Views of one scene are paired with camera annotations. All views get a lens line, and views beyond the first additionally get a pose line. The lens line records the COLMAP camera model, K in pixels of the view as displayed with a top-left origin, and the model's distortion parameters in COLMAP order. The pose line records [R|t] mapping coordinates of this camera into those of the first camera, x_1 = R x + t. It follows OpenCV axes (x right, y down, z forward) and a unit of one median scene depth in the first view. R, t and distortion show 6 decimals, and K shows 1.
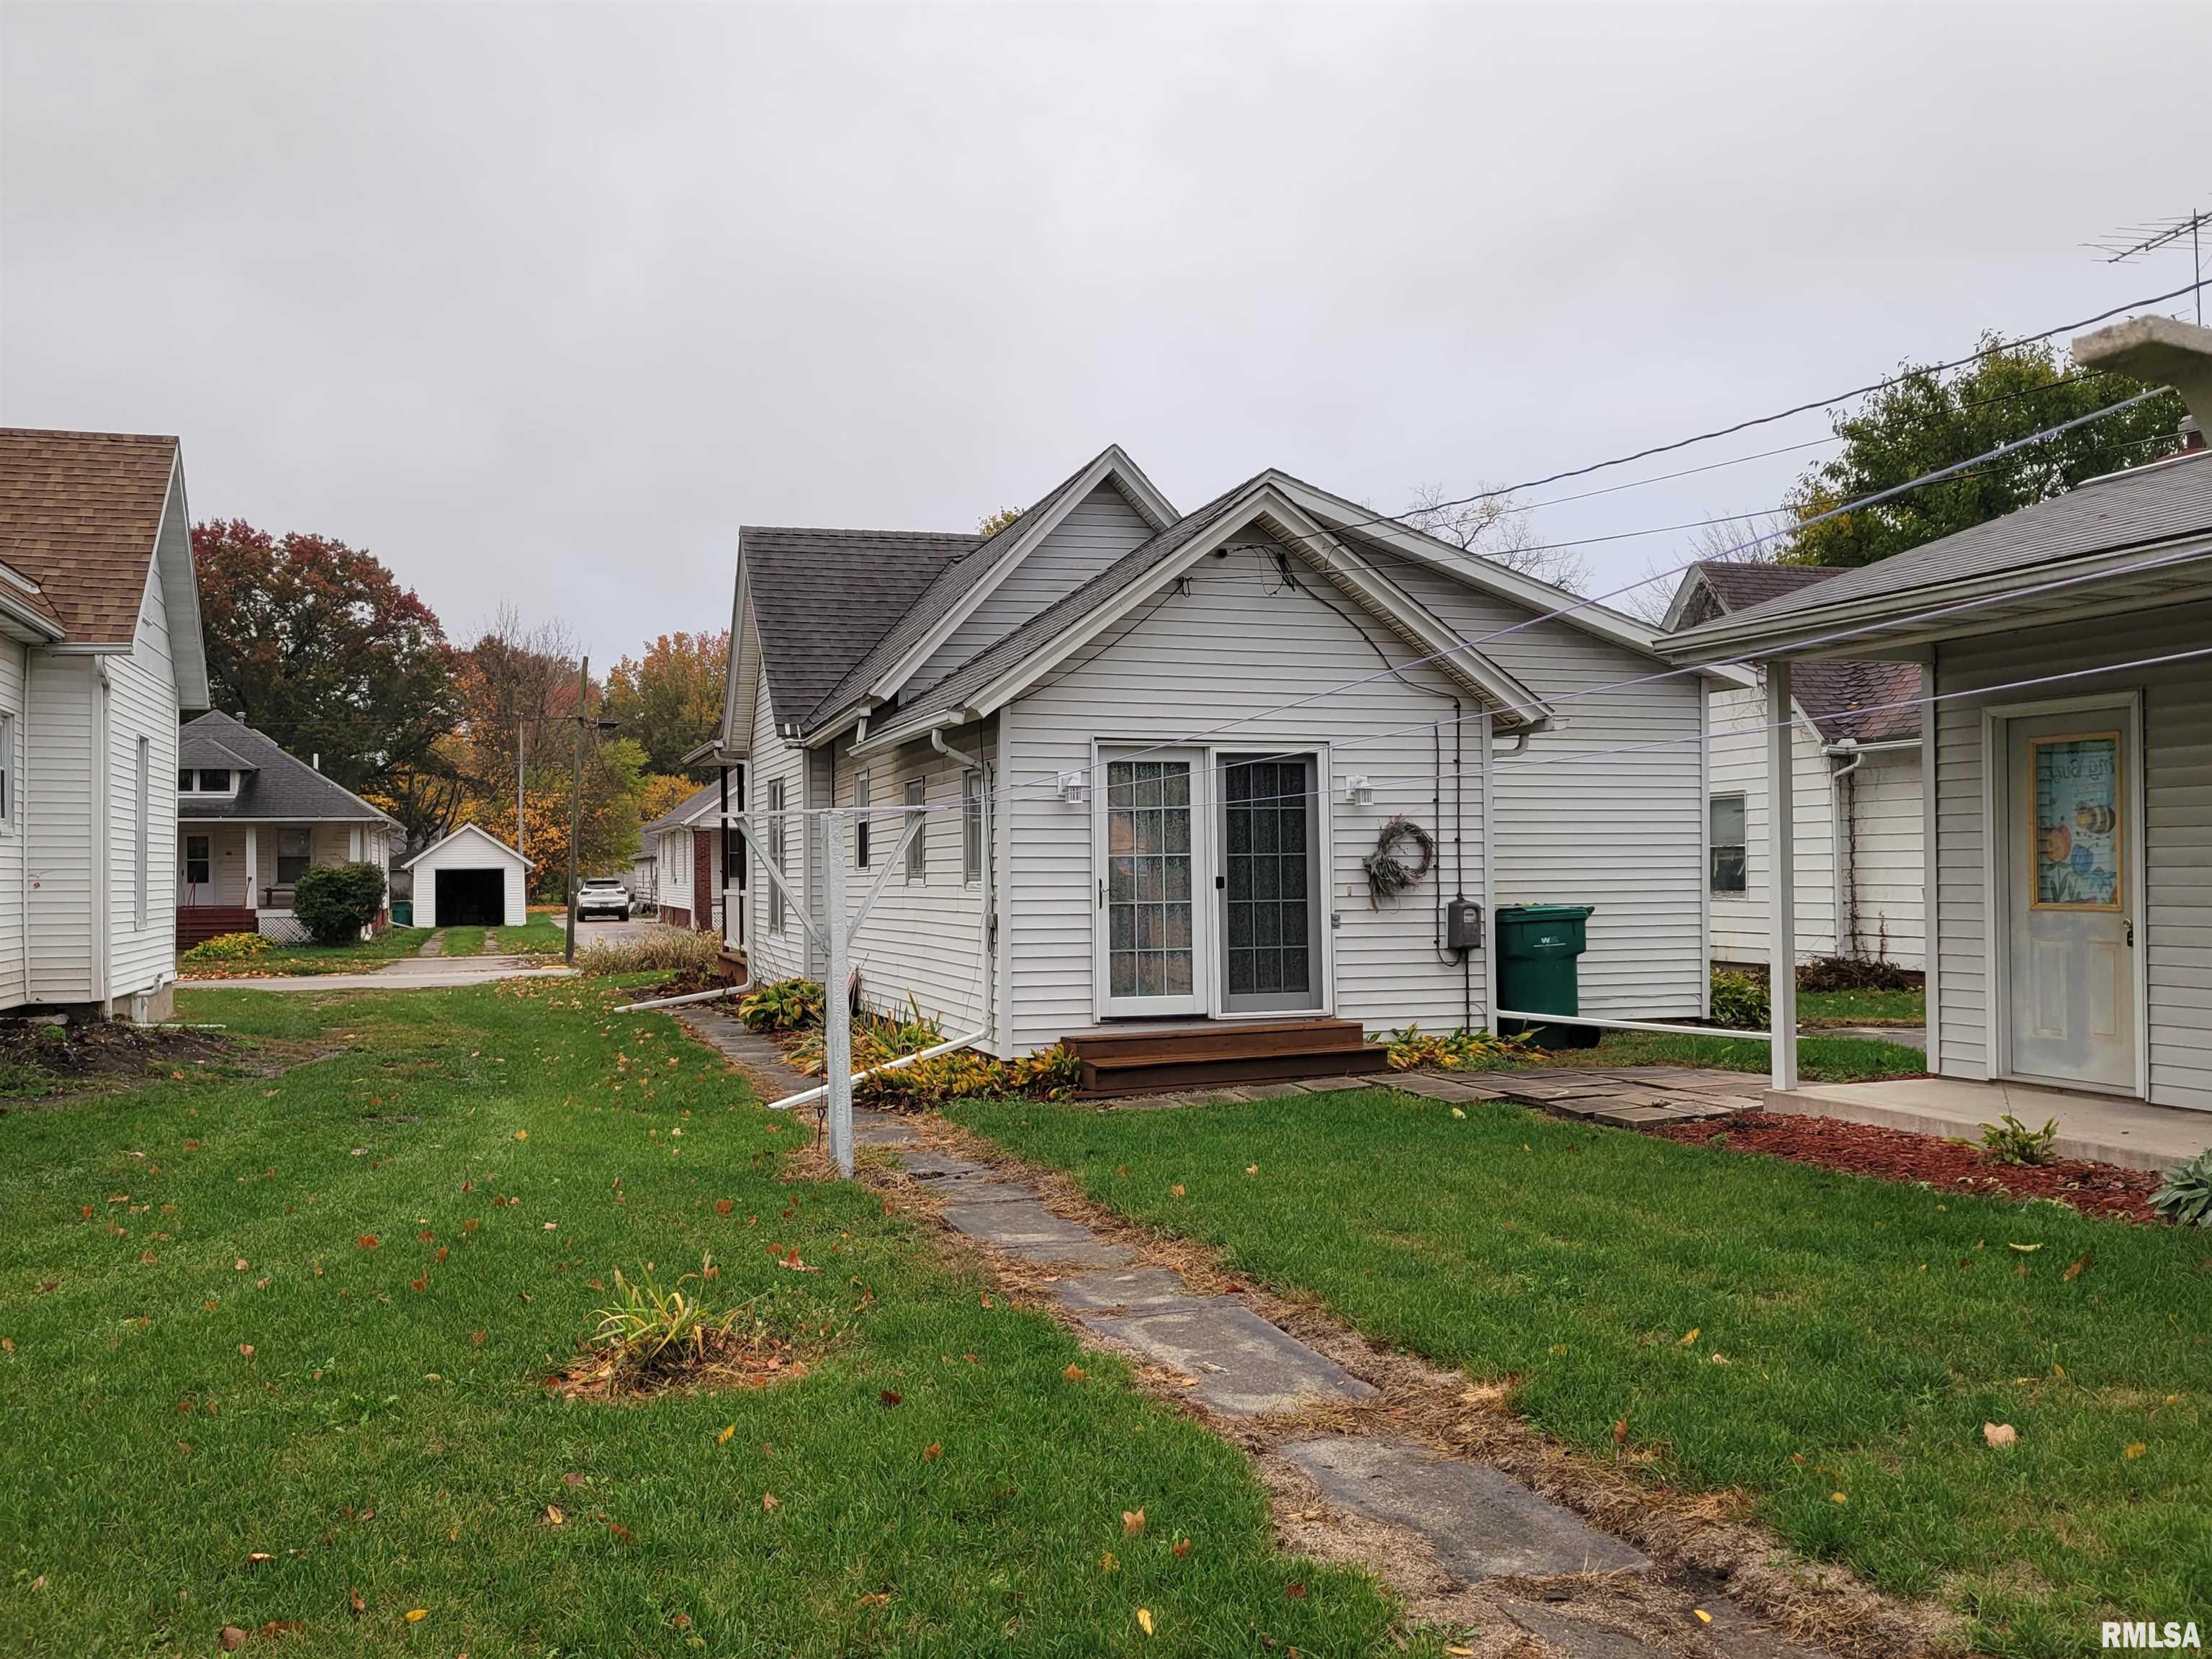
lens RADIAL K [[1928.9, 0, 1104.9], [0, 1928.9, 845.0], [0, 0, 1]] dist [0.075502, -0.029698]
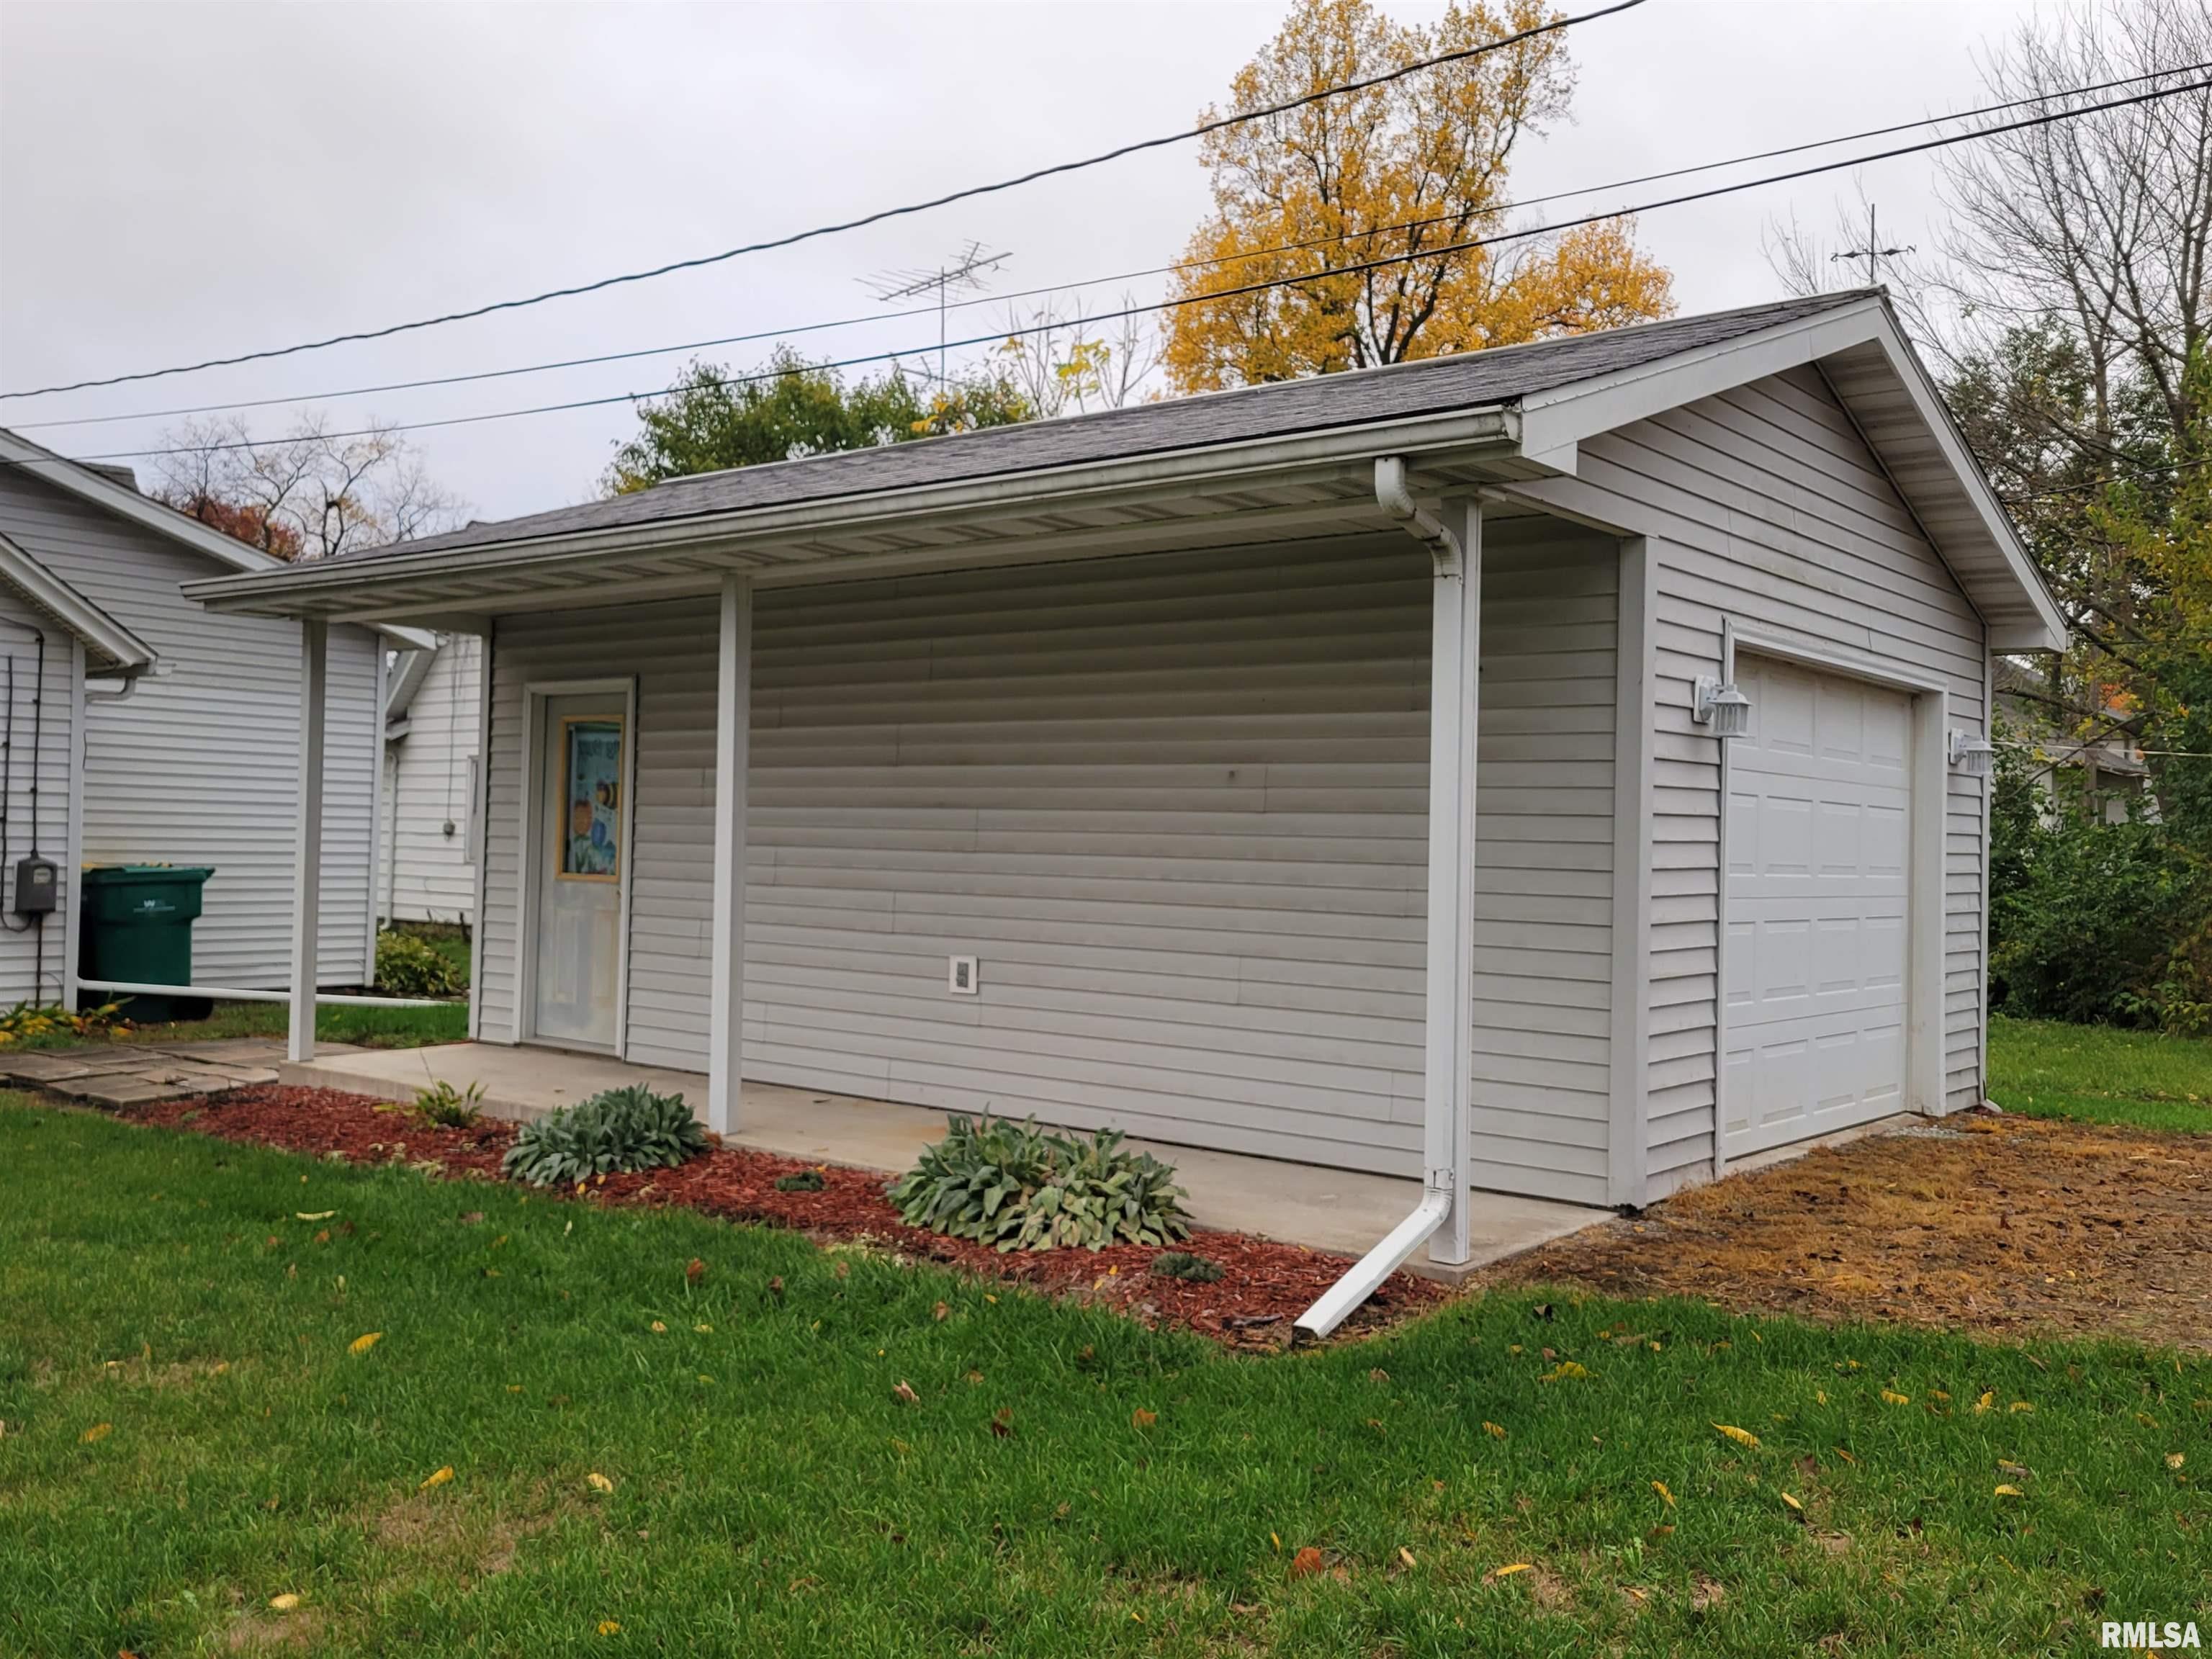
lens RADIAL K [[1928.9, 0, 1112.2], [0, 1928.9, 816.0], [0, 0, 1]] dist [0.075502, -0.029698]
pose [[0.853958, 0.036963, 0.519028, 0.136387], [-0.039207, 0.999209, -0.006653, -0.004125], [-0.518863, -0.014669, 0.854732, -0.029208]]
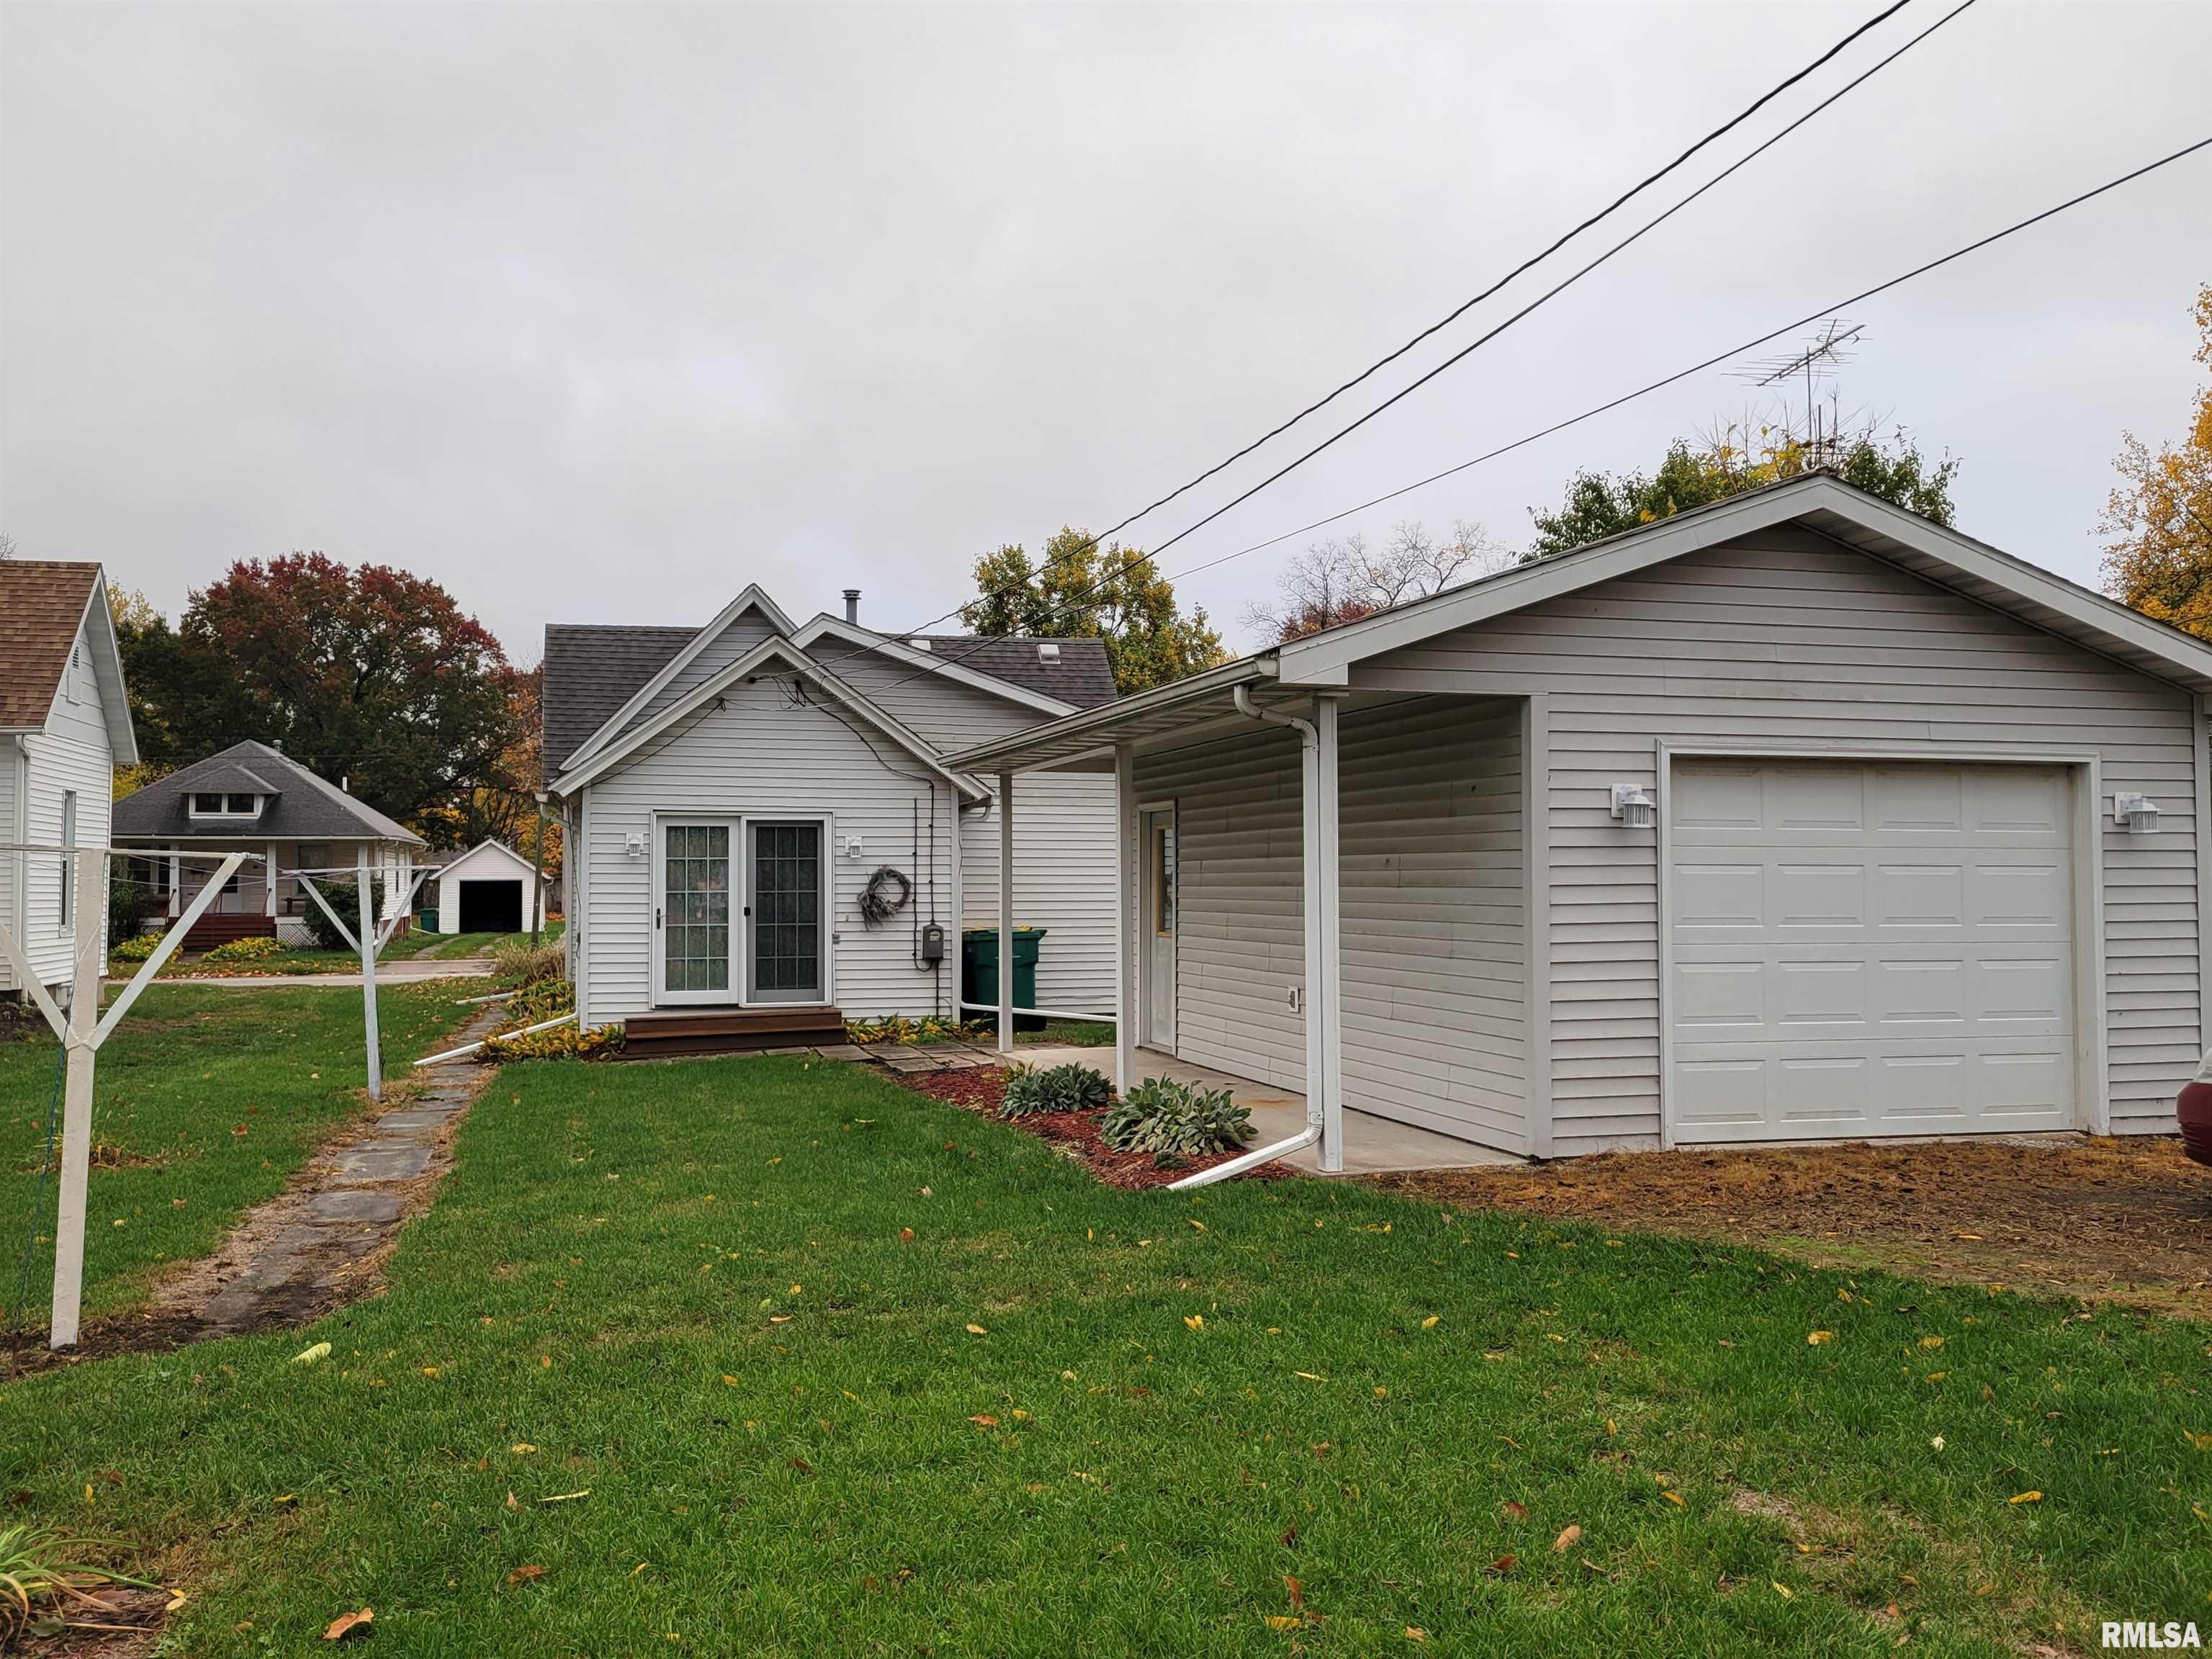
lens RADIAL K [[1928.9, 0, 1099.1], [0, 1928.9, 837.8], [0, 0, 1]] dist [0.075502, -0.029698]
pose [[0.998562, 0.006982, -0.053159, 0.377245], [-0.007468, 0.999932, -0.008954, -0.022966], [0.053092, 0.009338, 0.998546, -0.393615]]
